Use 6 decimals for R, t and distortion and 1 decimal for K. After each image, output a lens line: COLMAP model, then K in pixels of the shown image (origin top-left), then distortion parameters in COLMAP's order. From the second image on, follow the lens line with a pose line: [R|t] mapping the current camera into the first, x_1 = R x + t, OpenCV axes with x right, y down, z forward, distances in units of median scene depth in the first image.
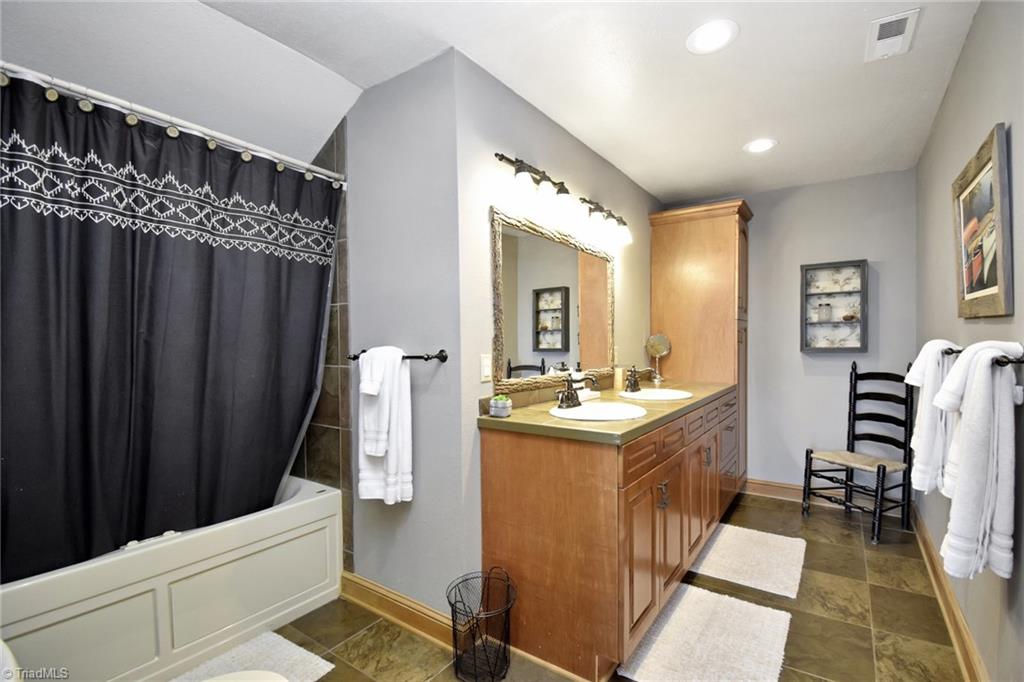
lens RADIAL K [[466.4, 0, 512.8], [0, 466.4, 346.7], [0, 0, 1]] dist [0.000197, -0.010223]
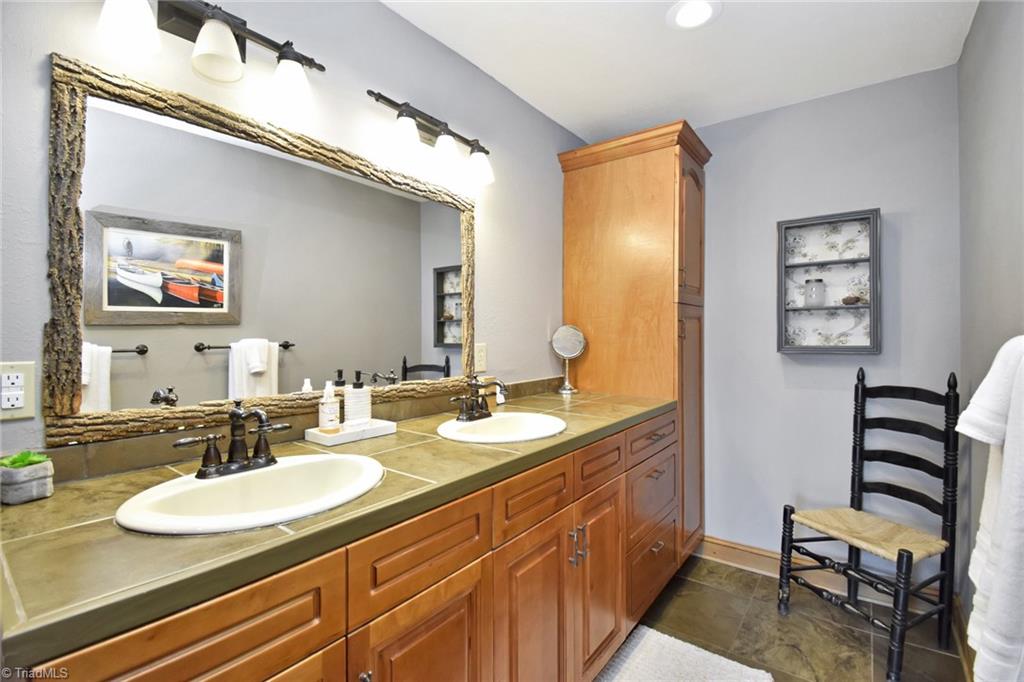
lens RADIAL K [[466.4, 0, 502.3], [0, 466.4, 330.7], [0, 0, 1]] dist [0.000197, -0.010223]
pose [[0.998949, 0.005469, -0.045510, 0.264779], [-0.006368, 0.999787, -0.019637, -0.004484], [0.045393, 0.019906, 0.998771, 0.330912]]
